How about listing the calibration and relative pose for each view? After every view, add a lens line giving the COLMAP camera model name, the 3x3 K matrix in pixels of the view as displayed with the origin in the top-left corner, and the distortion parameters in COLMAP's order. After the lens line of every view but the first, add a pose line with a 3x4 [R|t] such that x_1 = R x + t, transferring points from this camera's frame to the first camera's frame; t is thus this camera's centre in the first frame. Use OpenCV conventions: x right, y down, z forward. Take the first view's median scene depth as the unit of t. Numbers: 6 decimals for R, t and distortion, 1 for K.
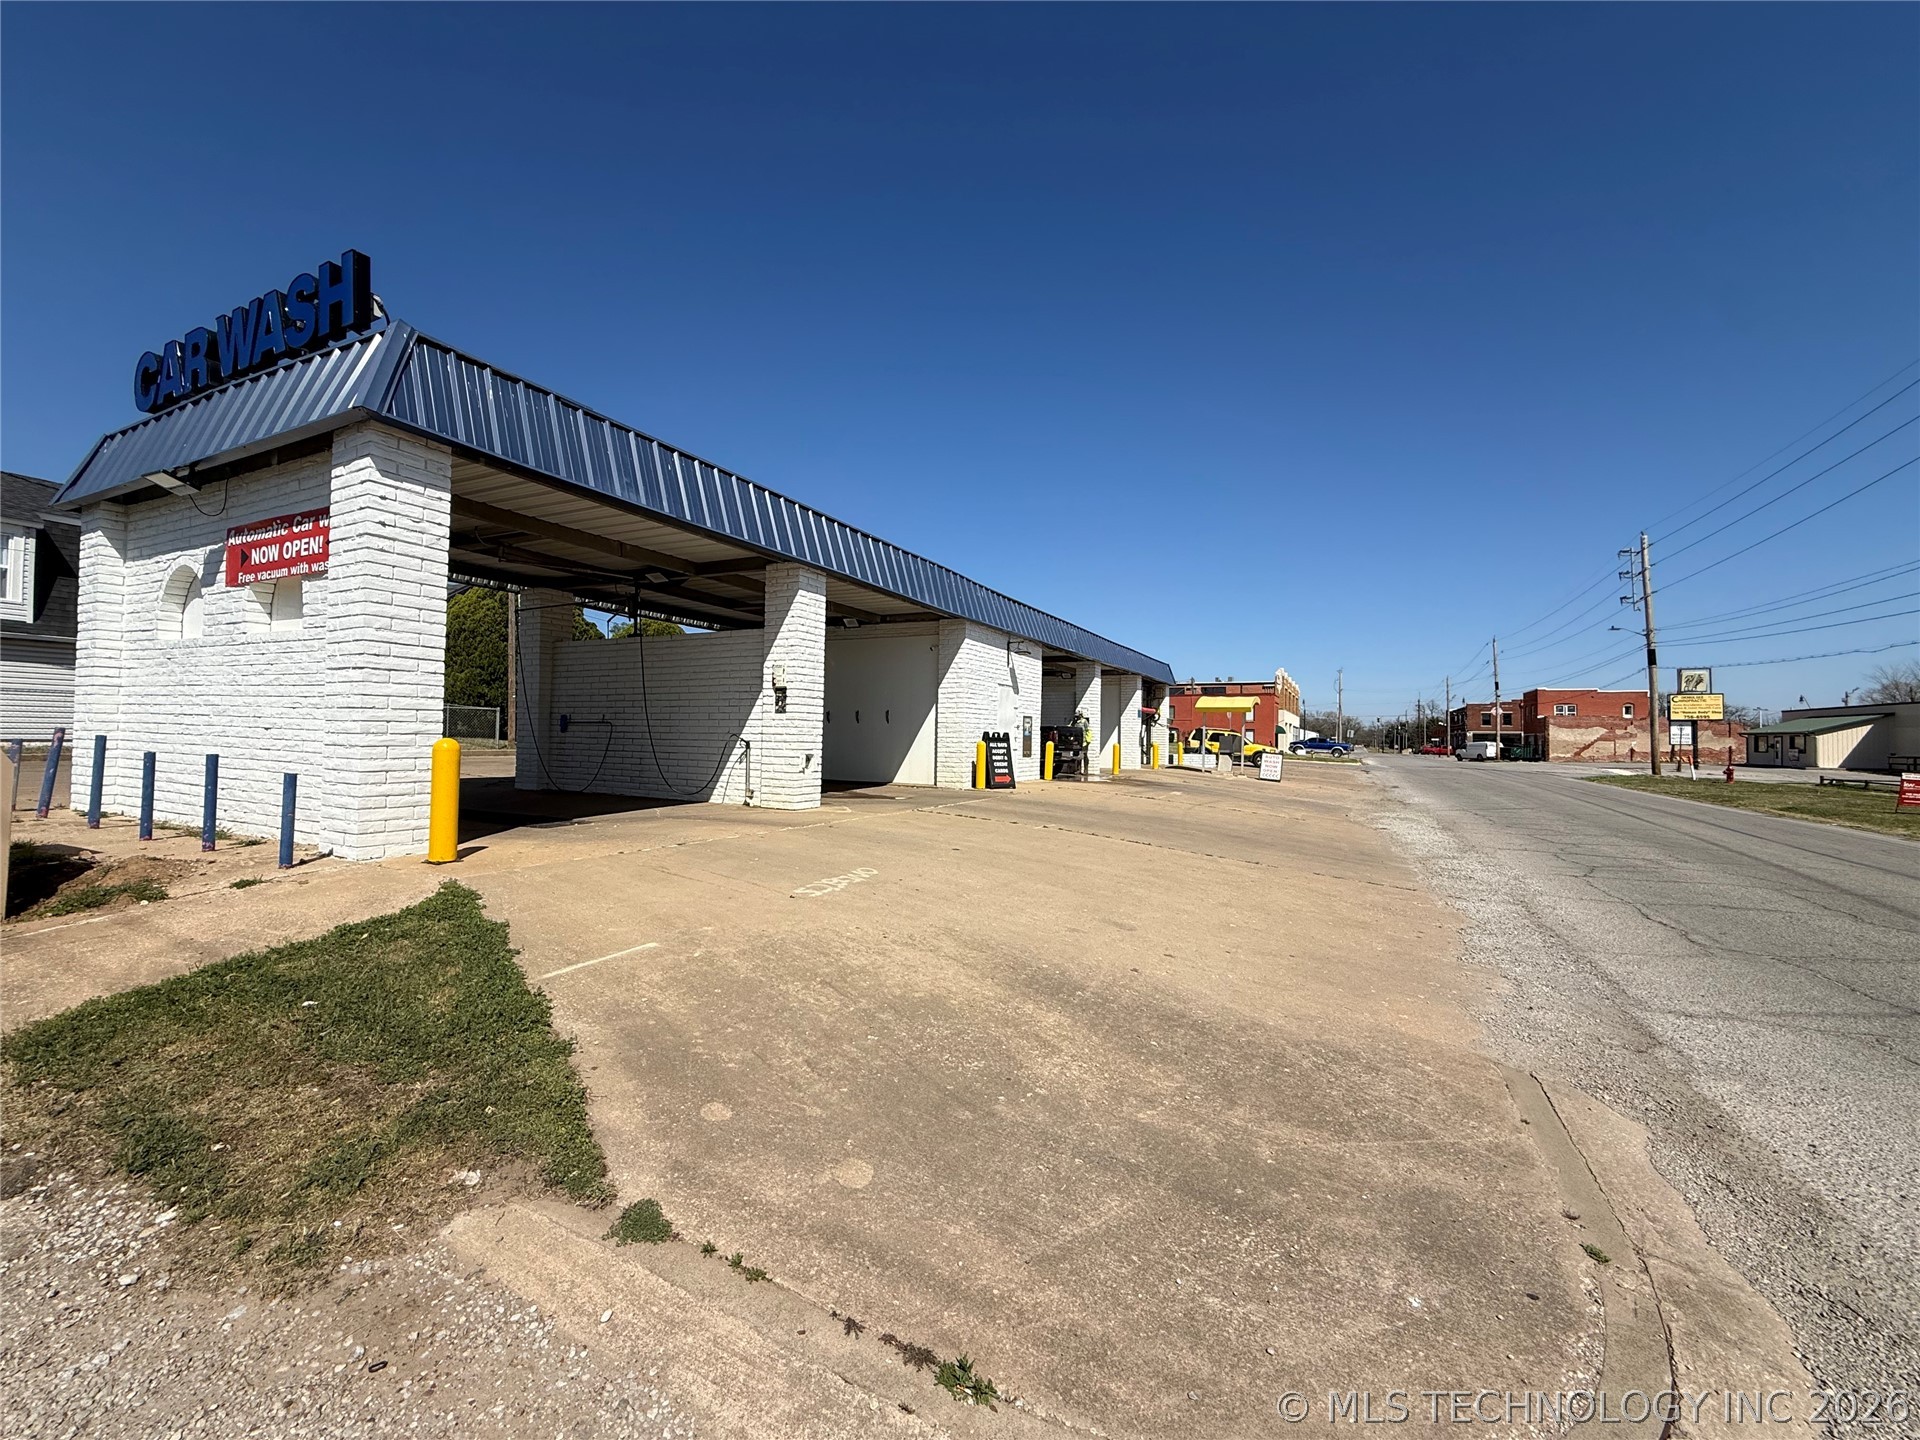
lens RADIAL K [[757.4, 0, 963.1], [0, 757.4, 716.3], [0, 0, 1]] dist [0.001690, 0.000068]
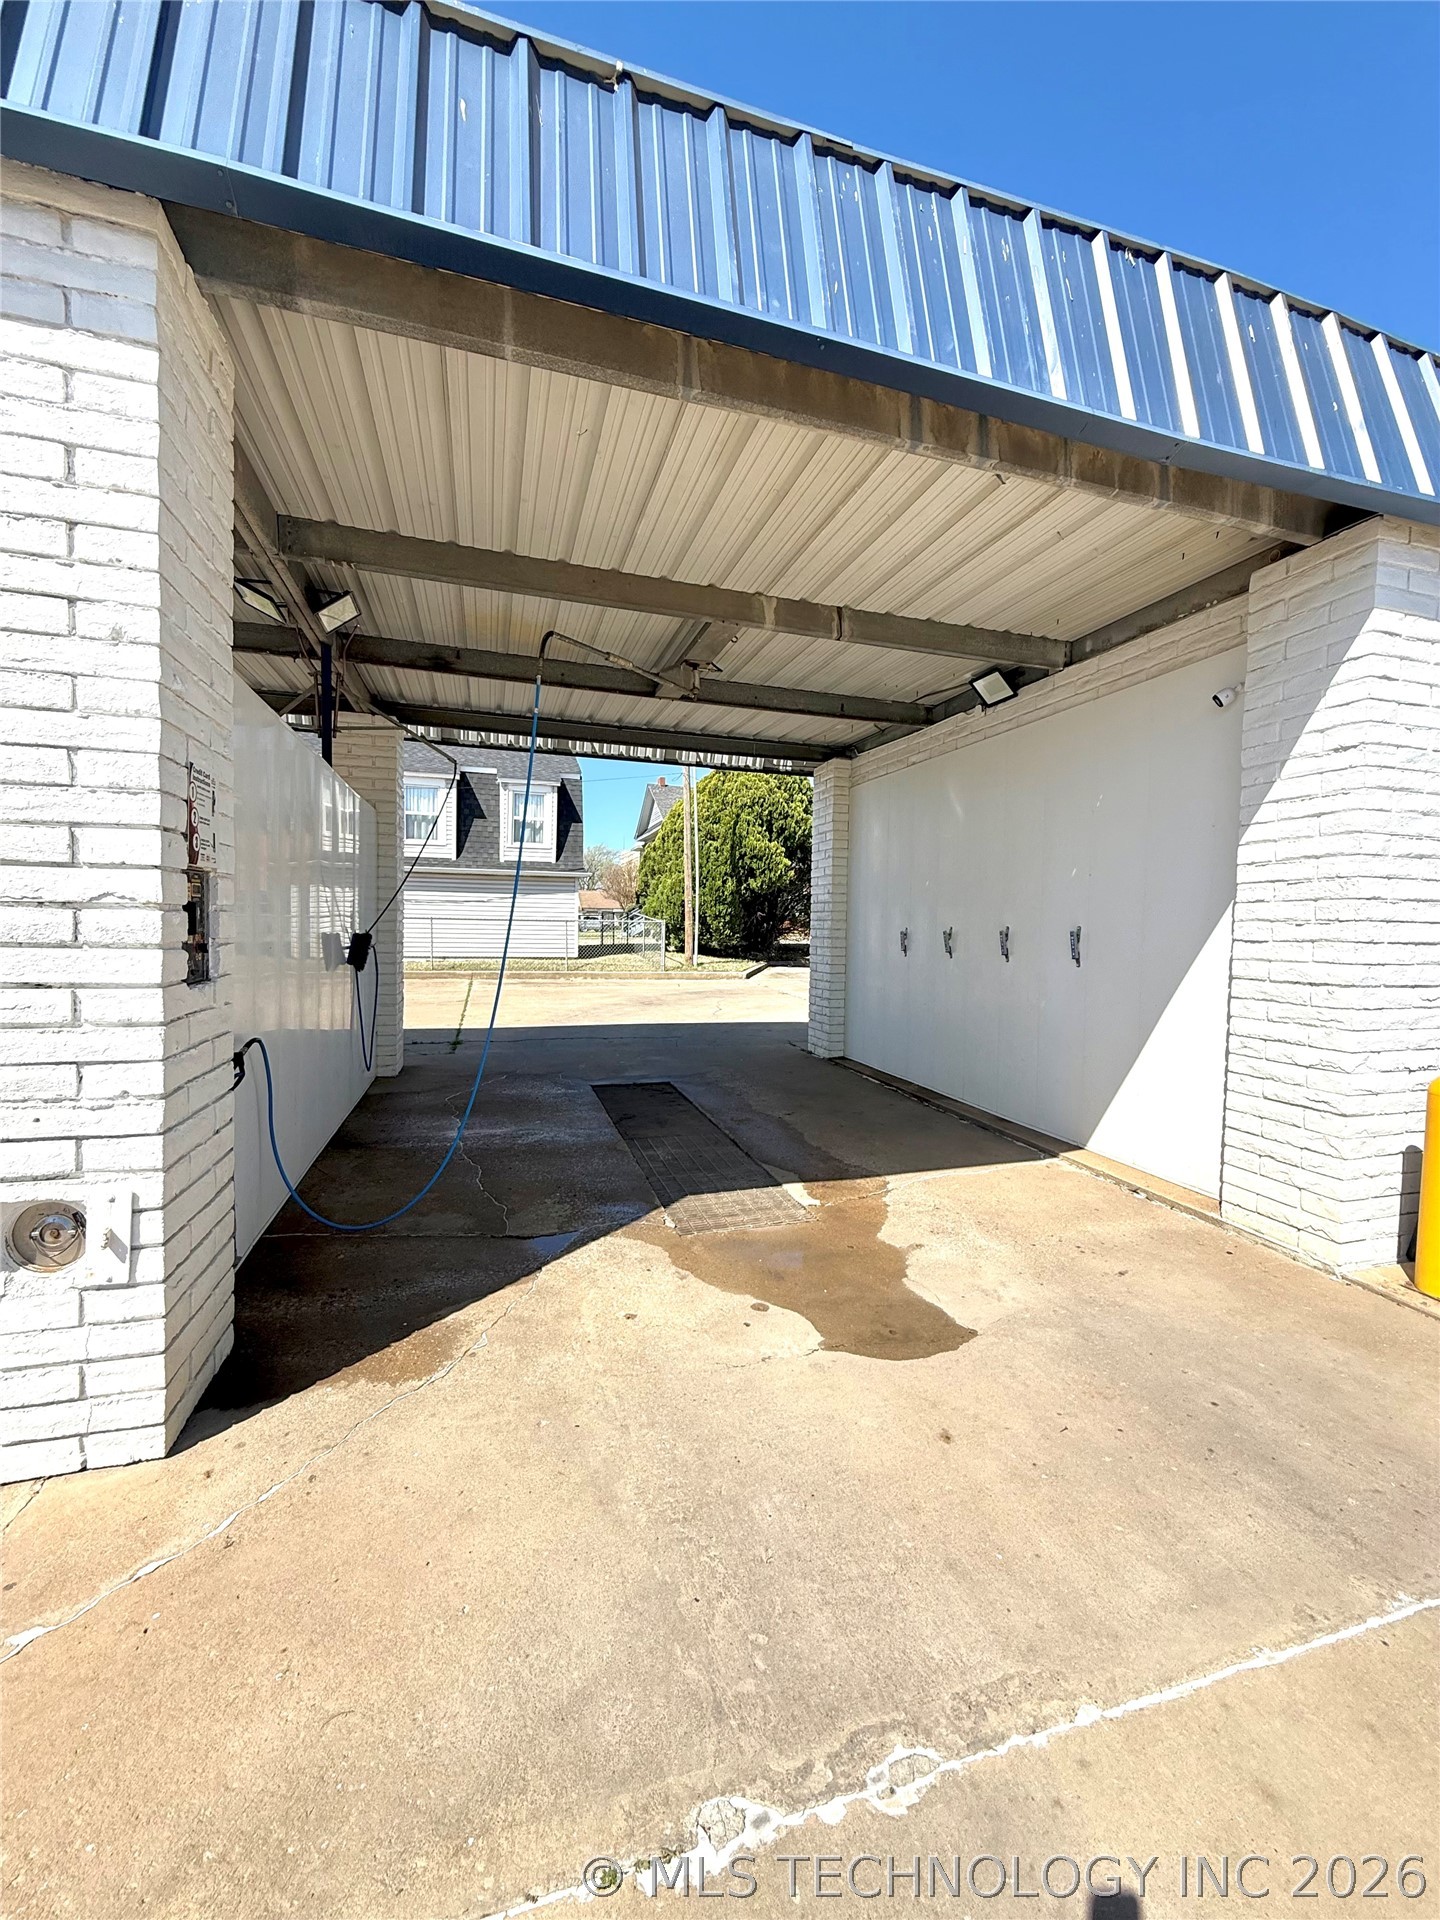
lens RADIAL K [[757.4, 0, 711.5], [0, 757.4, 956.4], [0, 0, 1]] dist [0.001690, 0.000068]
pose [[0.688055, 0.030998, -0.724997, 0.033270], [0.009264, 0.998631, 0.051489, -0.014944], [0.725600, -0.042144, 0.686825, 0.690263]]
